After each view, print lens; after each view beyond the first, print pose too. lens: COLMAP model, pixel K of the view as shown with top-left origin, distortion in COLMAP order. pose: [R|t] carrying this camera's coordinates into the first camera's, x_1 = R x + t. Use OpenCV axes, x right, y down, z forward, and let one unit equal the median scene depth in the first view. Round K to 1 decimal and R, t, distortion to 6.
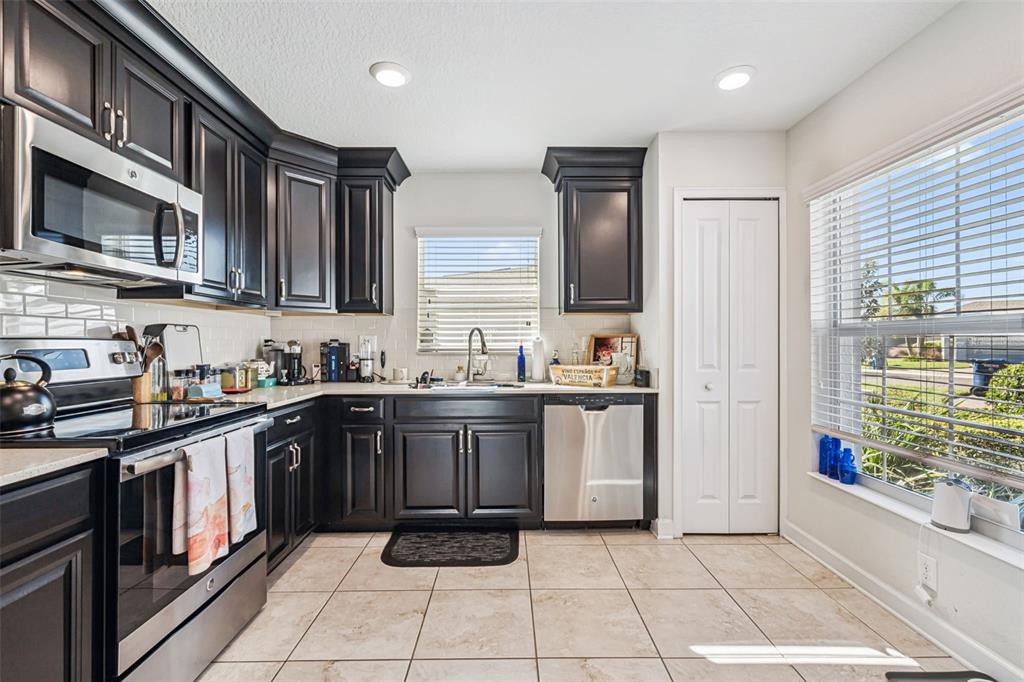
lens RADIAL K [[445.8, 0, 513.5], [0, 445.8, 338.6], [0, 0, 1]] dist [-0.000027, 0.000052]
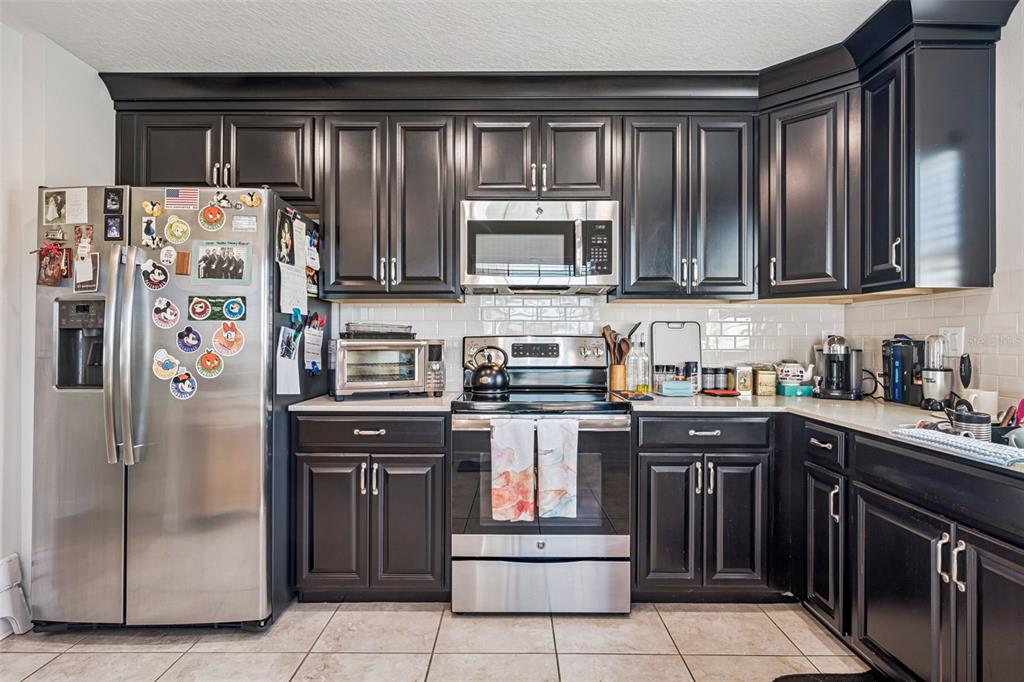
lens RADIAL K [[541.6, 0, 511.4], [0, 541.6, 336.4], [0, 0, 1]] dist [0.000369, -0.000076]
pose [[-0.020458, -0.004852, -0.999779, 0.442856], [0.006470, 0.999967, -0.004985, 0.005422], [0.999770, -0.006571, -0.020425, 0.567270]]
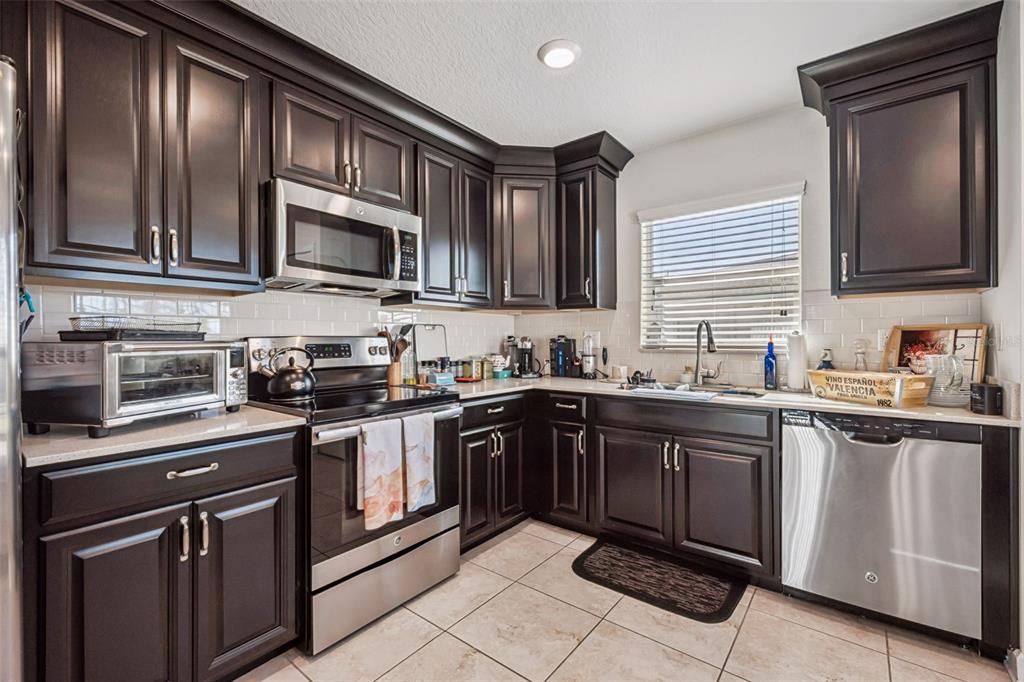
lens RADIAL K [[442.1, 0, 511.2], [0, 442.1, 336.1], [0, 0, 1]] dist [0.001042, 0.000268]
pose [[0.774076, -0.004648, -0.633076, 0.185406], [0.007712, 0.999968, 0.002088, 0.000273], [0.633046, -0.006499, 0.774087, 0.164117]]
